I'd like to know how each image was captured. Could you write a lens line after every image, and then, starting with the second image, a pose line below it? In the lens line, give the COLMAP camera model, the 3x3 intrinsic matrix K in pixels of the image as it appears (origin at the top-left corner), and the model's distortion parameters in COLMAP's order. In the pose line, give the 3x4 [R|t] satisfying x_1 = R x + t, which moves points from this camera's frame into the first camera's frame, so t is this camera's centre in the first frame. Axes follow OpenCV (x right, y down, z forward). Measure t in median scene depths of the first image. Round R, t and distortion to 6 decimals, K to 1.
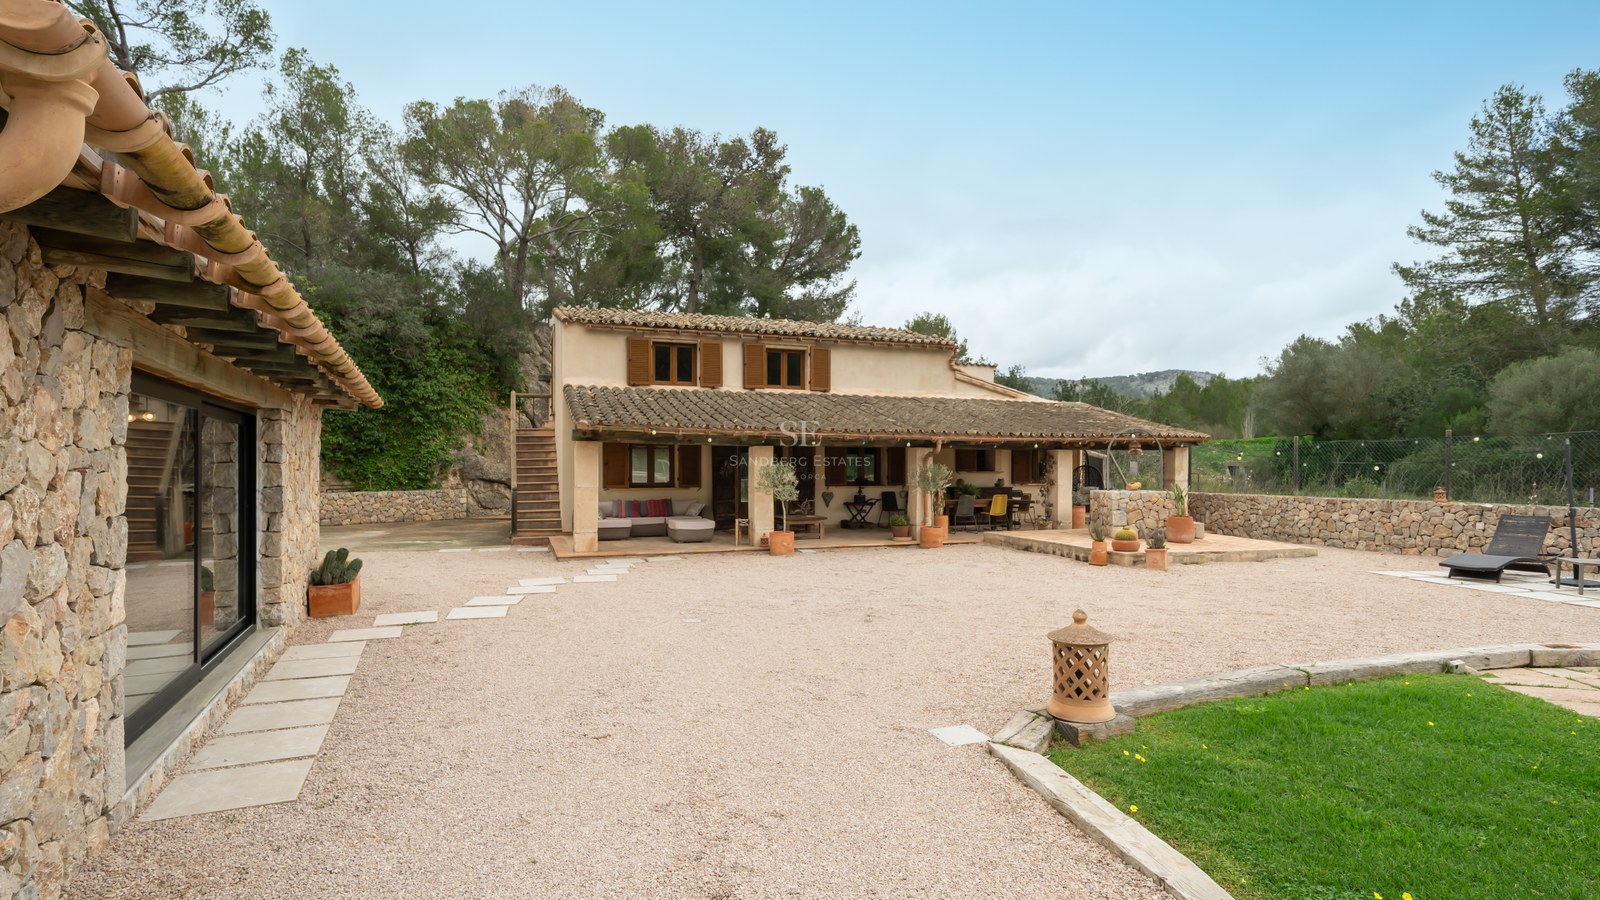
lens RADIAL K [[781.9, 0, 802.3], [0, 781.9, 476.3], [0, 0, 1]] dist [0.003031, 0.000512]
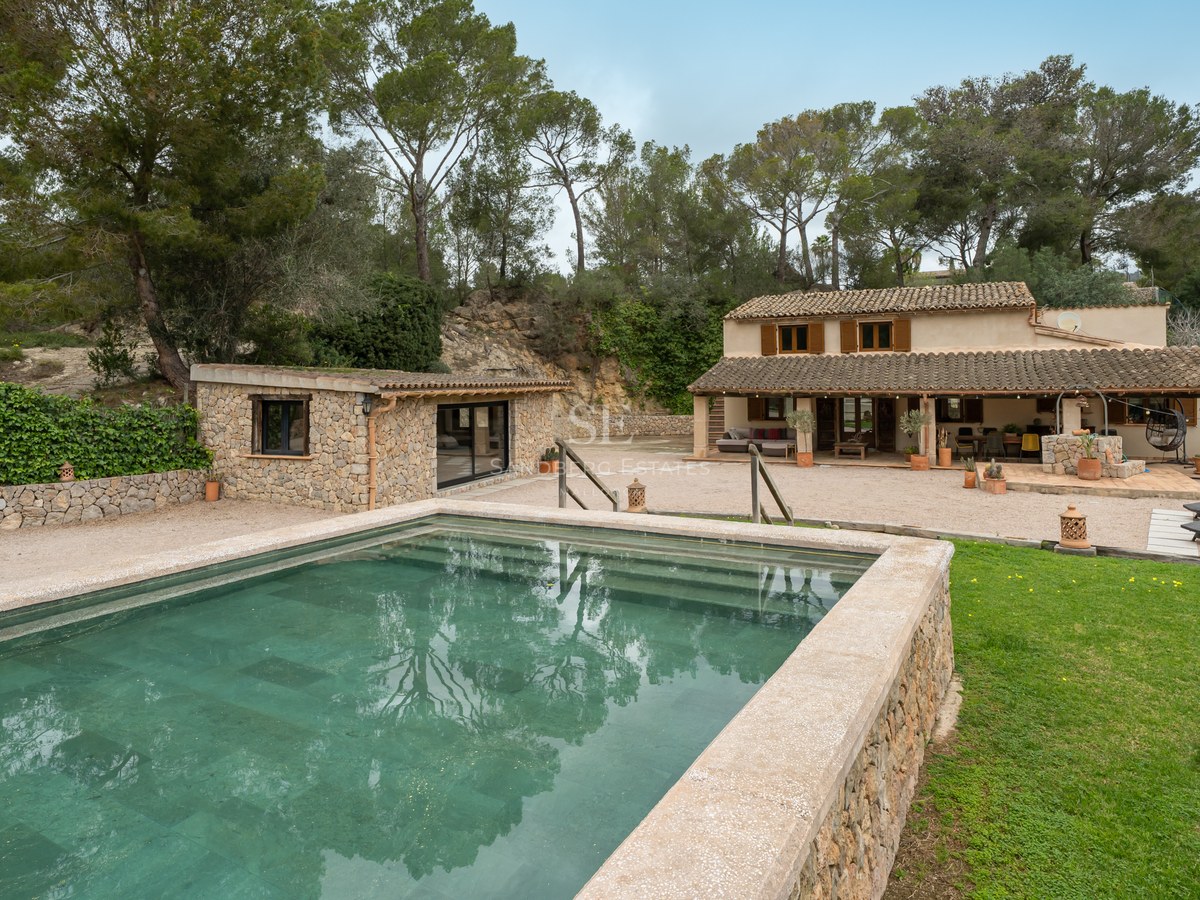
lens RADIAL K [[789.1, 0, 599.9], [0, 789.1, 396.0], [0, 0, 1]] dist [0.003082, 0.000750]
pose [[0.708685, 0.005085, -0.705507, 0.605504], [0.002338, 0.999952, 0.009556, -0.045761], [0.705521, -0.008422, 0.708639, -0.325274]]
